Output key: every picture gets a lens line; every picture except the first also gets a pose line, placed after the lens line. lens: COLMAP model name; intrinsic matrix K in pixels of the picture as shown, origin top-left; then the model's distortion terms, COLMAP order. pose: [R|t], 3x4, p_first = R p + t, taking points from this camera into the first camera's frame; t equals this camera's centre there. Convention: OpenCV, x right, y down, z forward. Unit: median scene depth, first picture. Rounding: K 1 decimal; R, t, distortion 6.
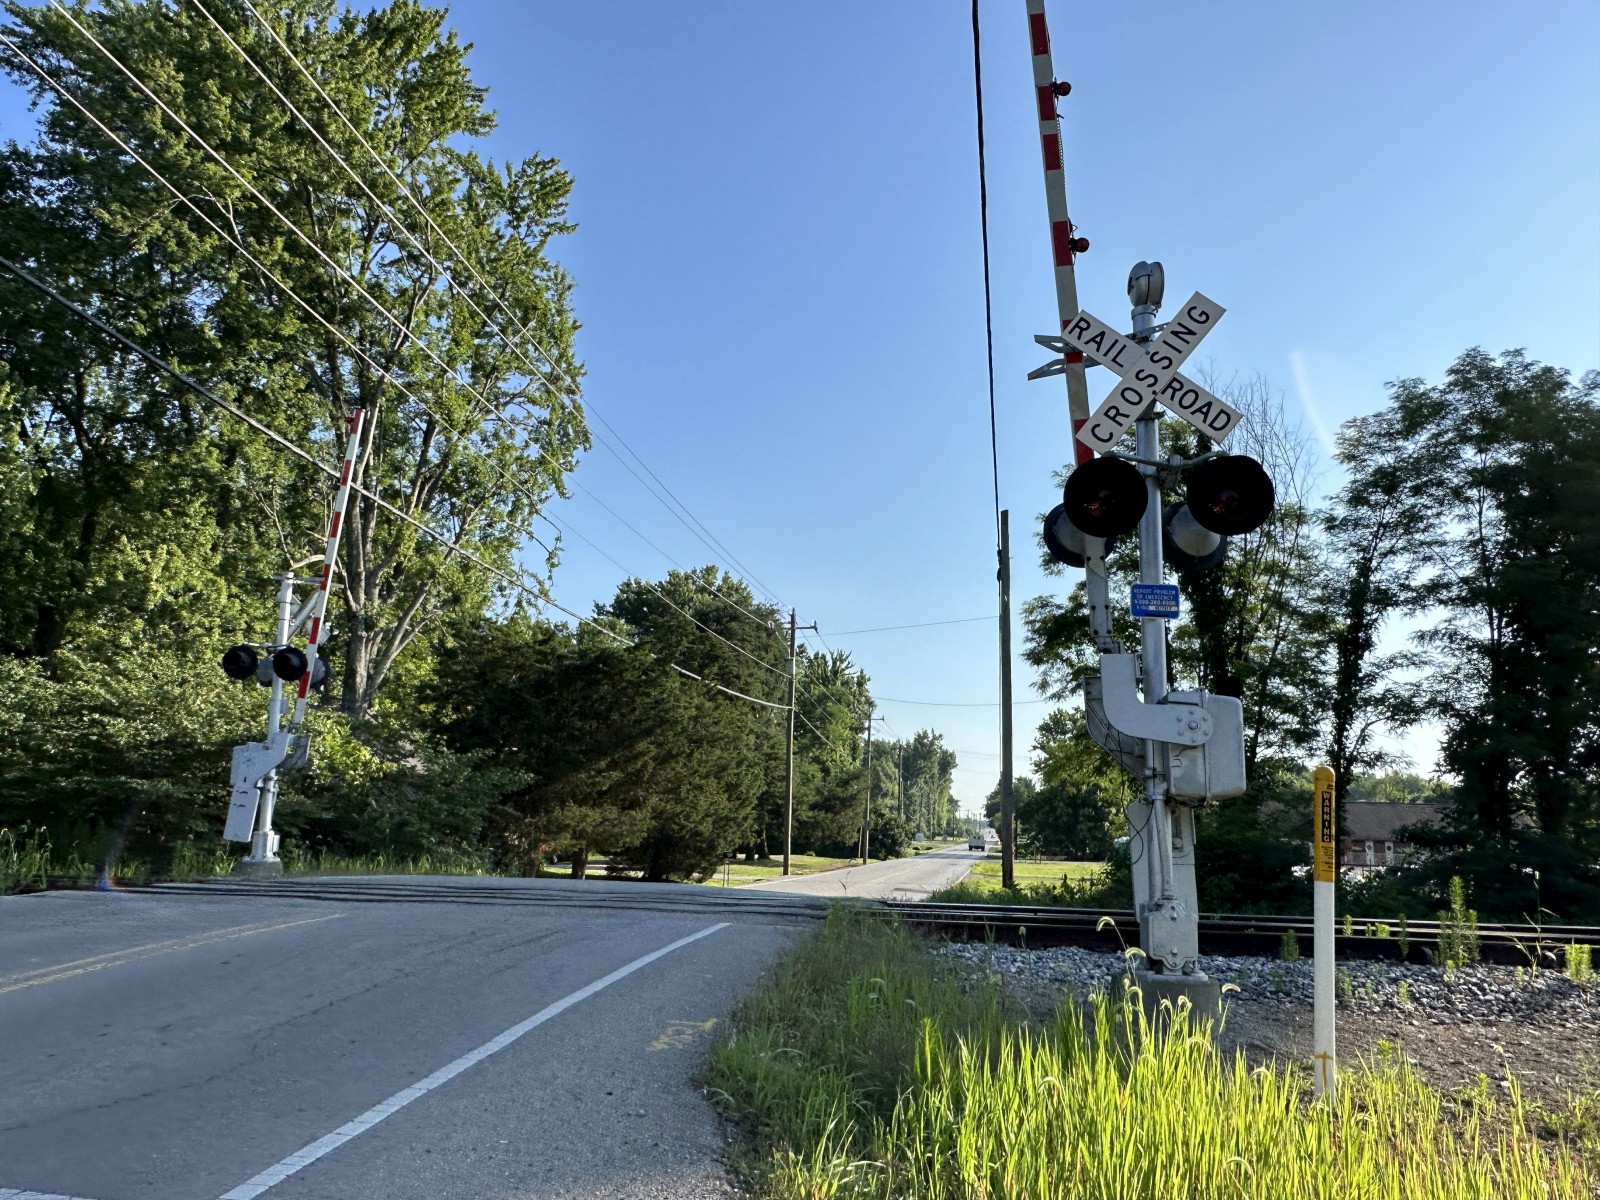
lens RADIAL K [[1074.3, 0, 794.9], [0, 1074.3, 615.6], [0, 0, 1]] dist [-0.003684, -0.002386]
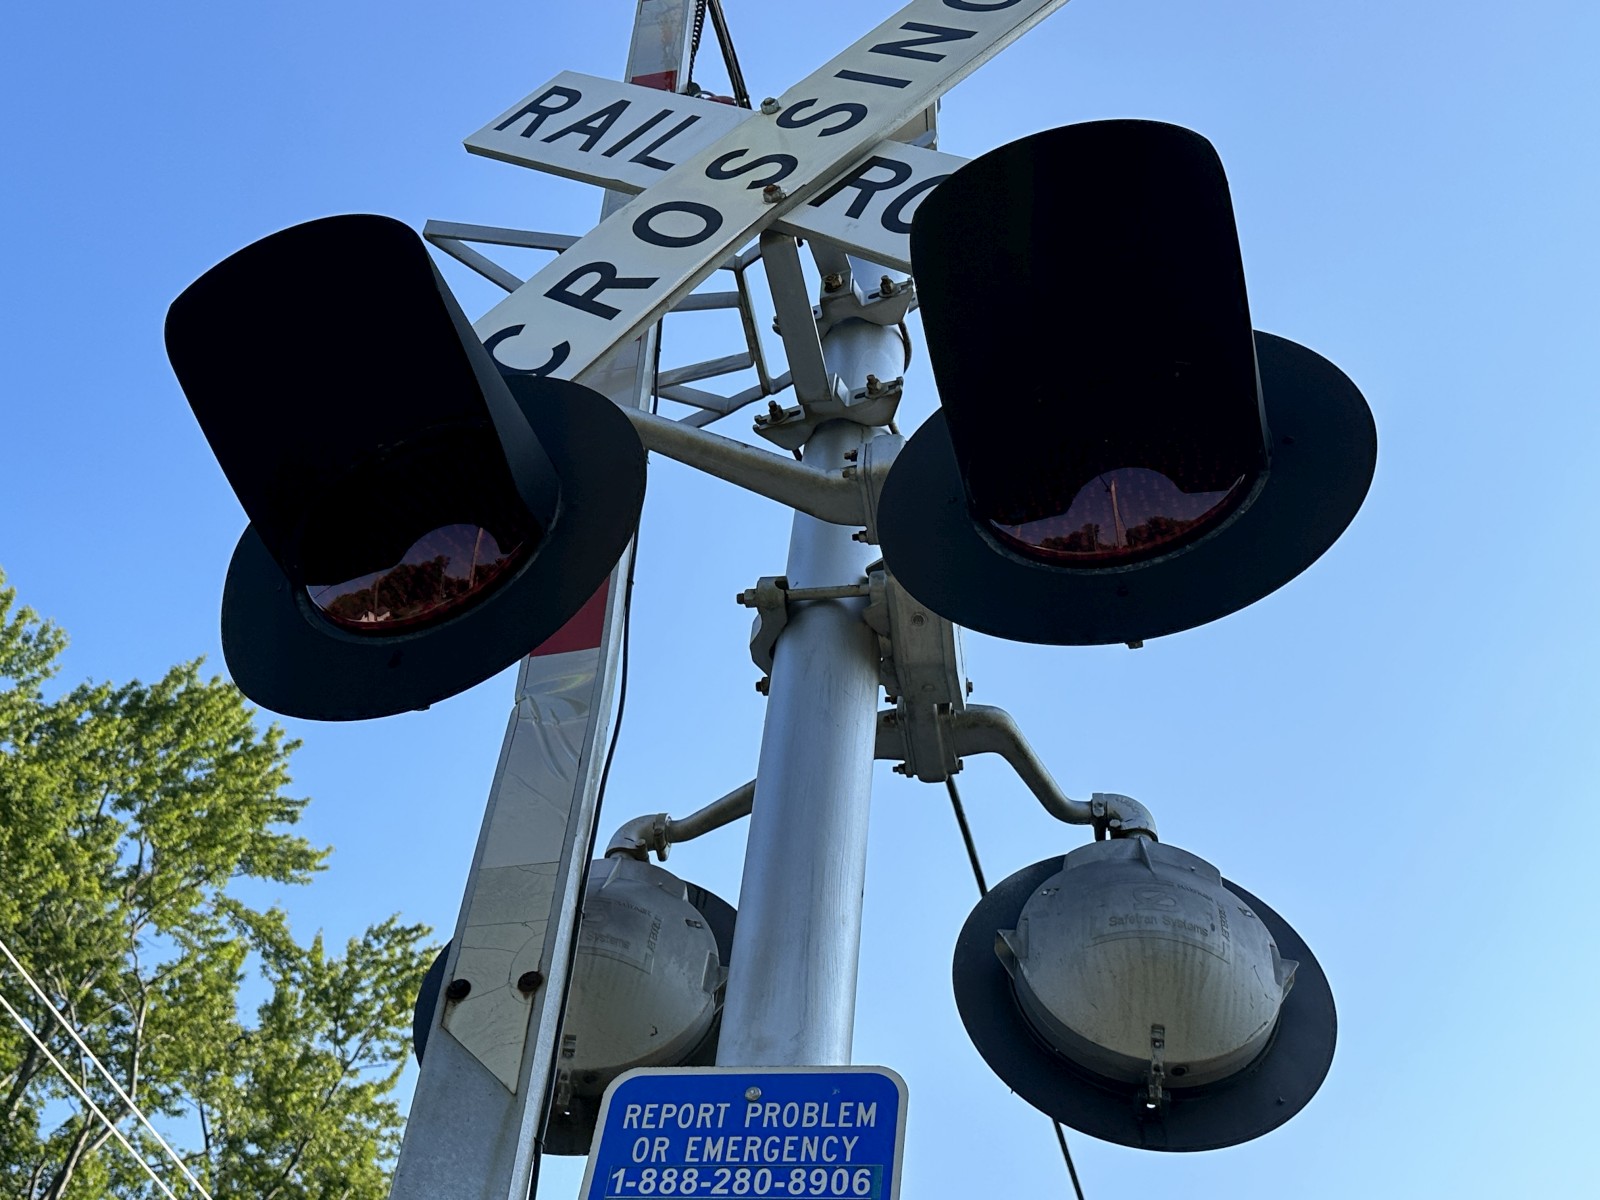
lens RADIAL K [[1805.6, 0, 800.0], [0, 1805.6, 600.0], [0, 0, 1]] dist [0.164058, -0.458493]
pose [[0.997130, -0.020113, -0.072983, 0.118402], [-0.027004, 0.806146, -0.591101, 0.024051], [0.070724, 0.591375, 0.803289, 0.244577]]
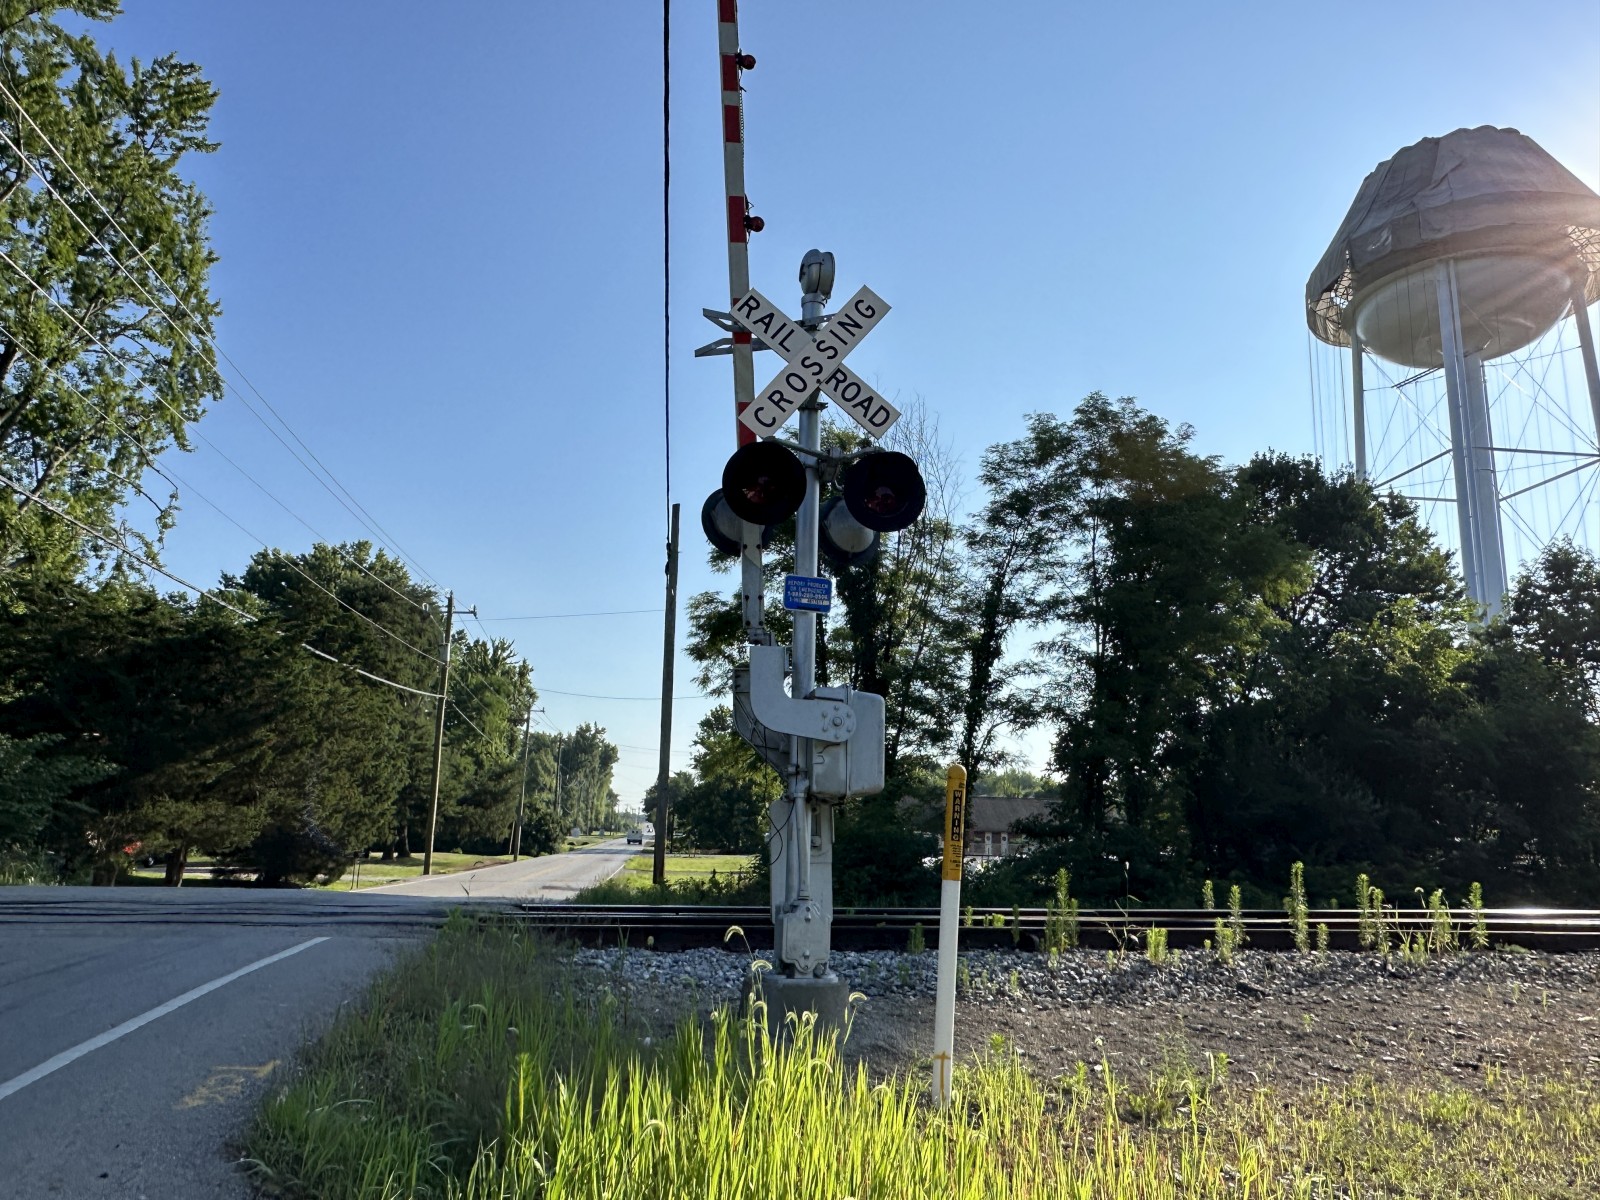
lens RADIAL K [[1074.3, 0, 794.9], [0, 1074.3, 615.6], [0, 0, 1]] dist [-0.003684, -0.002386]
pose [[0.952754, 0.051063, 0.299419, 0.010398], [-0.052679, 0.998608, -0.002679, 0.002941], [-0.299139, -0.013221, 0.954118, 0.022700]]
